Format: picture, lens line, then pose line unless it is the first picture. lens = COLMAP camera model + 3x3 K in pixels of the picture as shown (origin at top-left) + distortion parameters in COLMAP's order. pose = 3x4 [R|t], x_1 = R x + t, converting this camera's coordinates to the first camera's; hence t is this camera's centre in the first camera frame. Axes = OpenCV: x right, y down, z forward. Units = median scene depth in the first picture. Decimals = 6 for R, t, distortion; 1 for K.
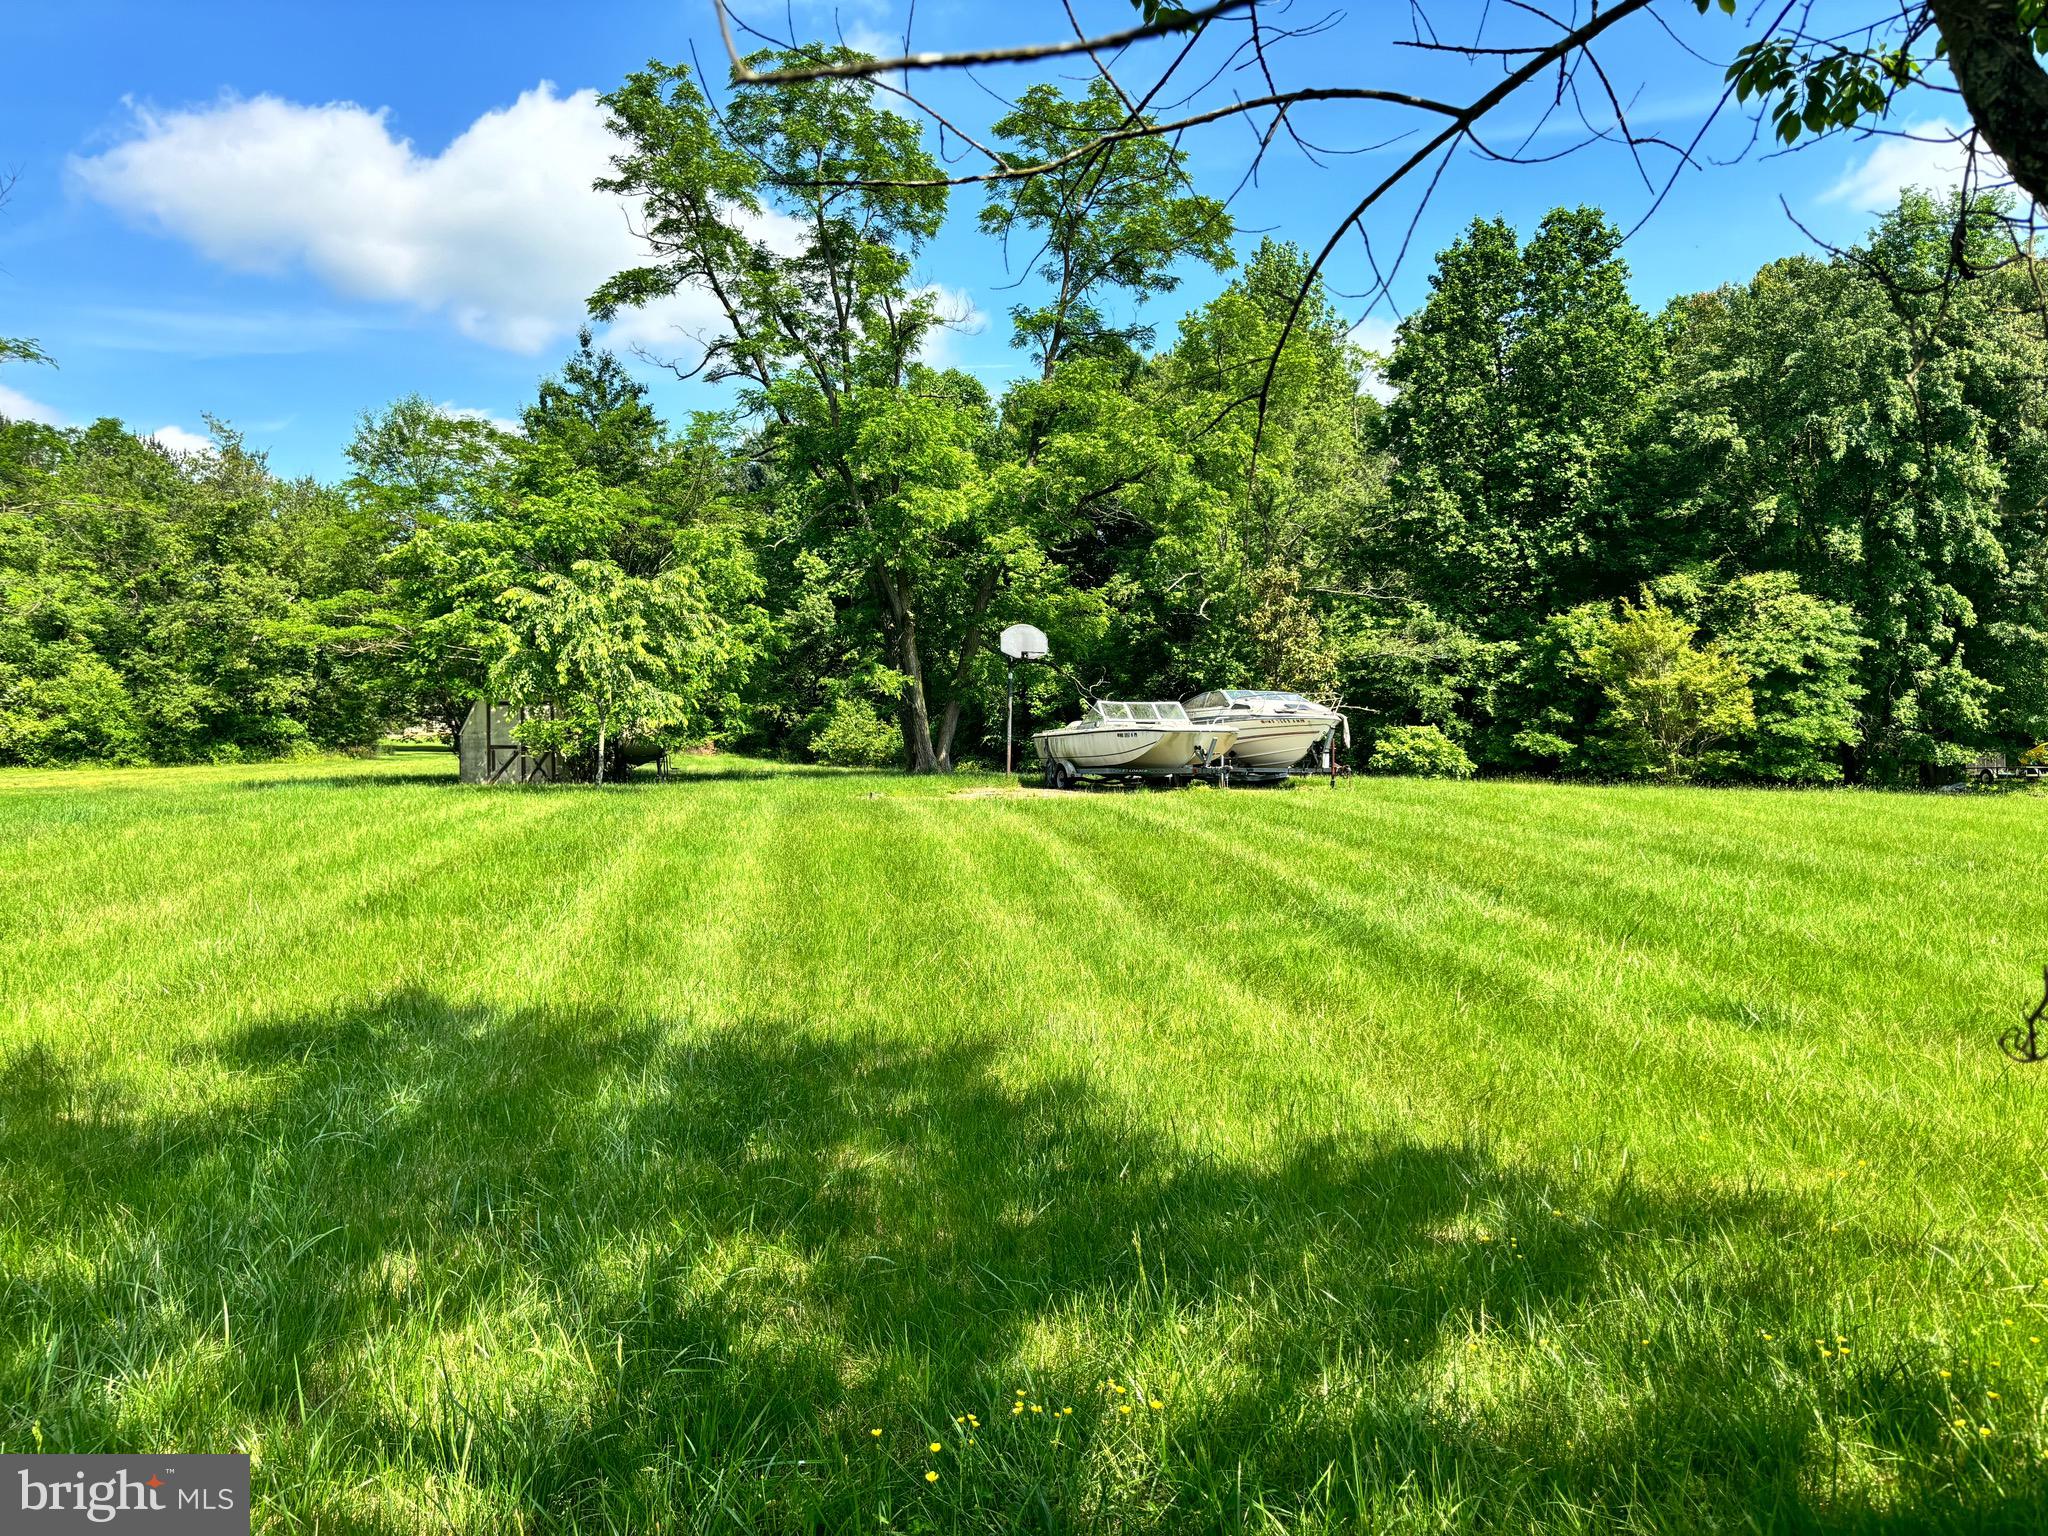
lens RADIAL K [[1572.4, 0, 1020.9], [0, 1572.4, 768.7], [0, 0, 1]] dist [-0.005721, -0.011101]
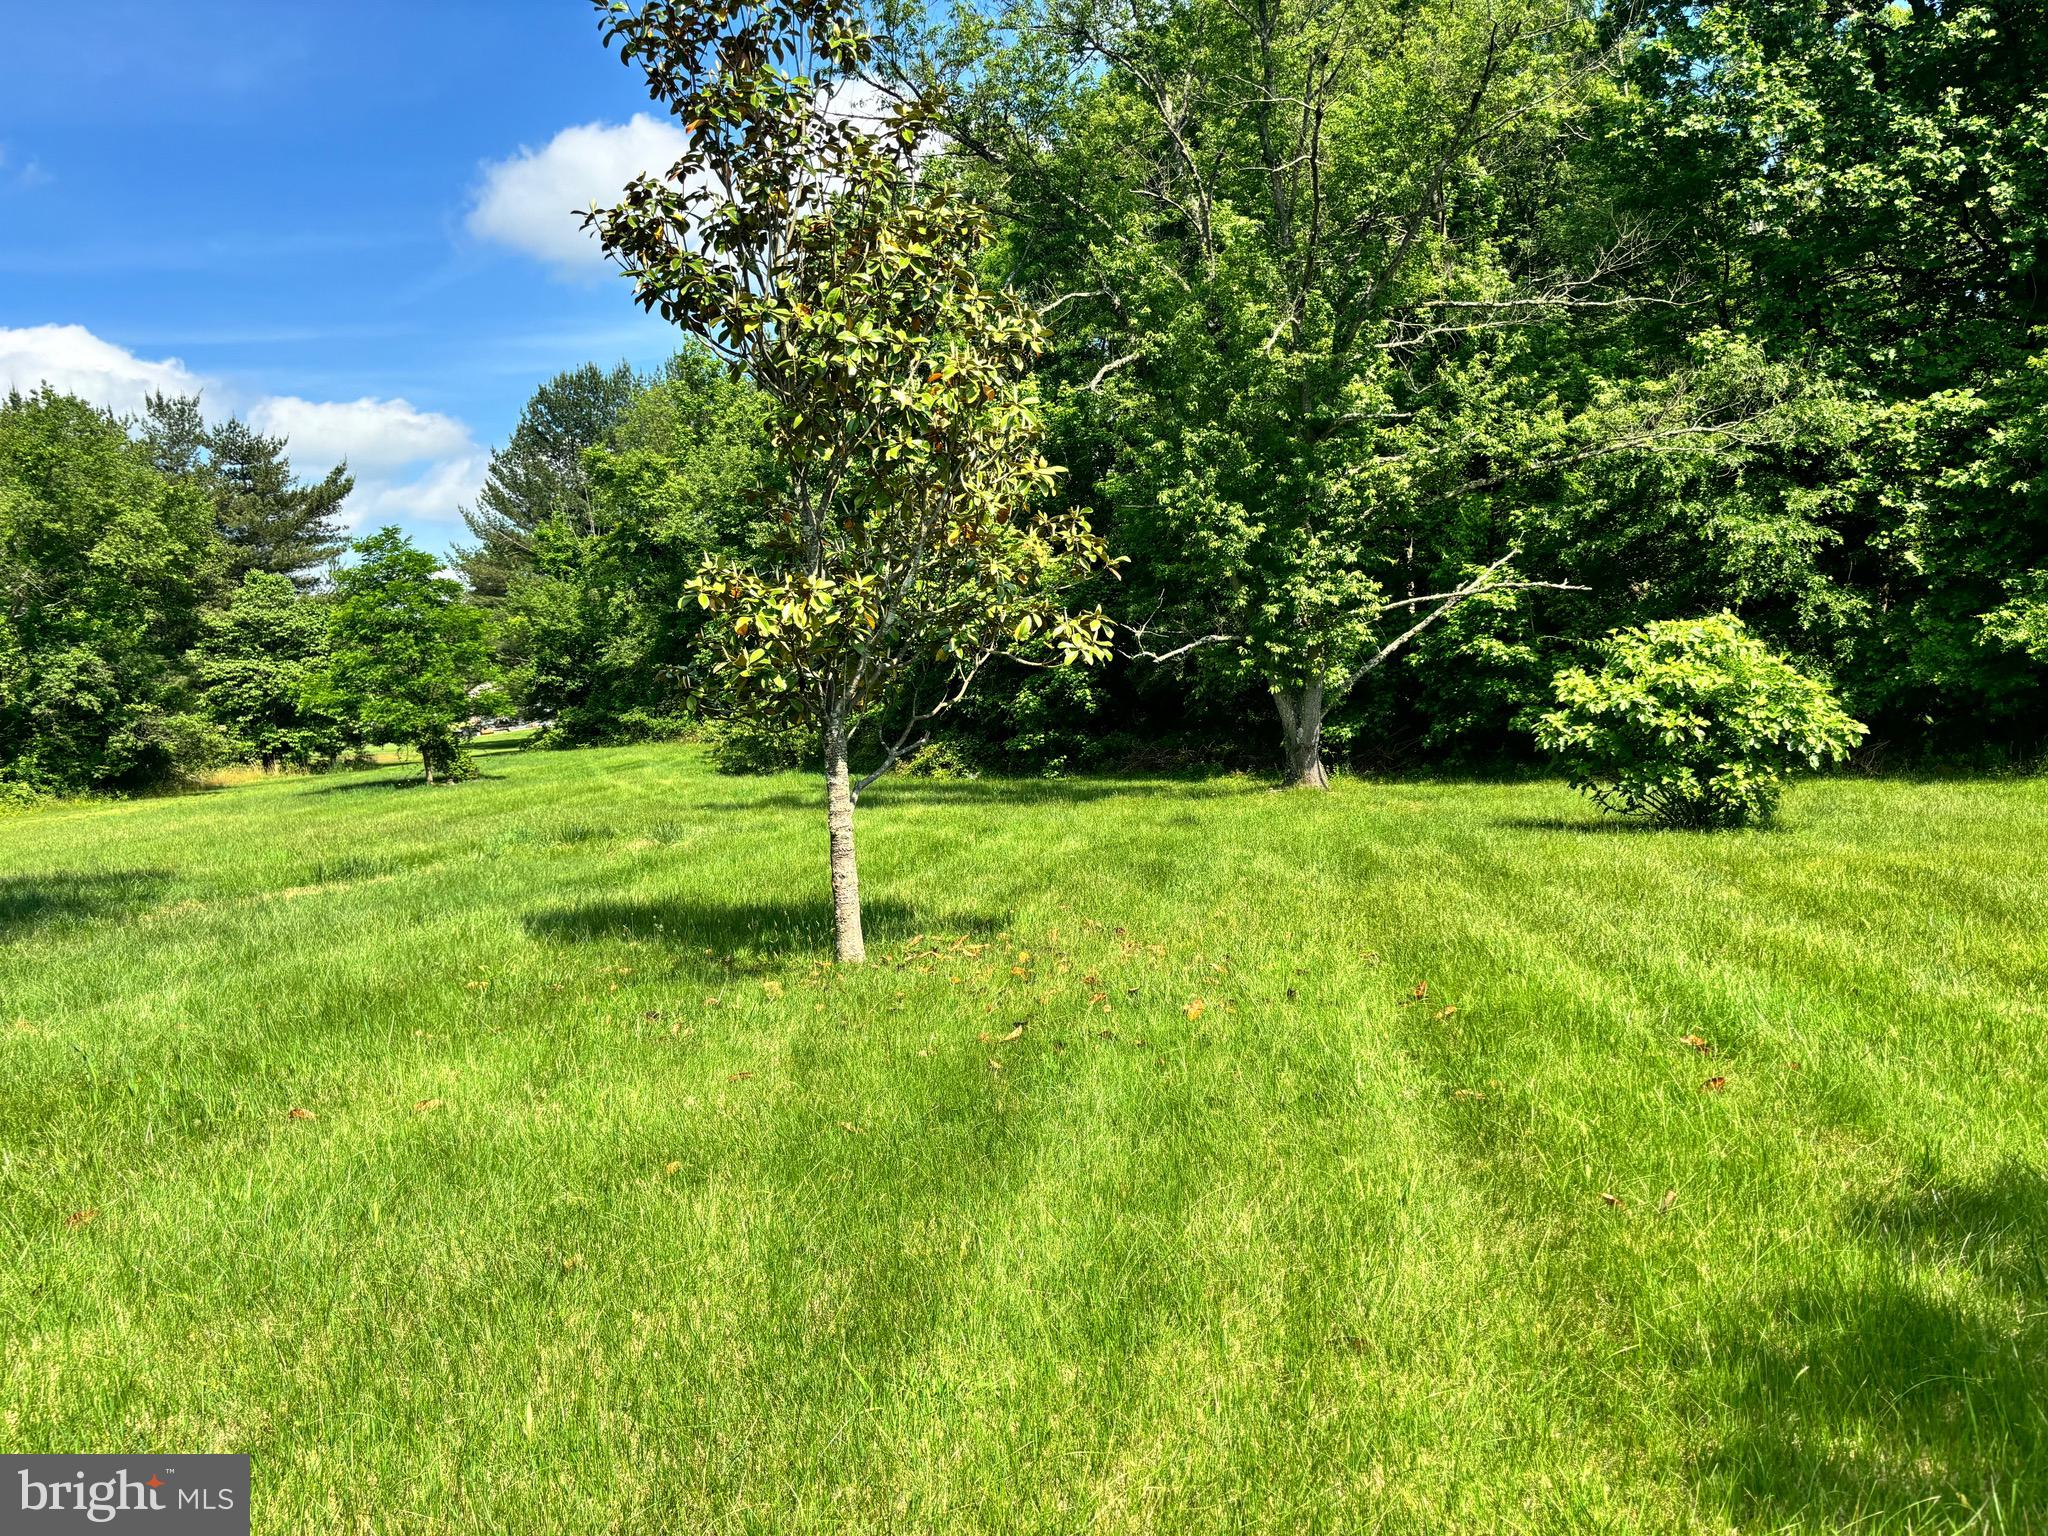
lens RADIAL K [[1572.4, 0, 1028.5], [0, 1572.4, 766.2], [0, 0, 1]] dist [-0.005721, -0.011101]
pose [[0.968371, -0.068439, -0.239947, 0.168166], [0.079098, 0.996250, 0.035067, -0.016080], [0.236647, -0.052937, 0.970152, 0.541874]]
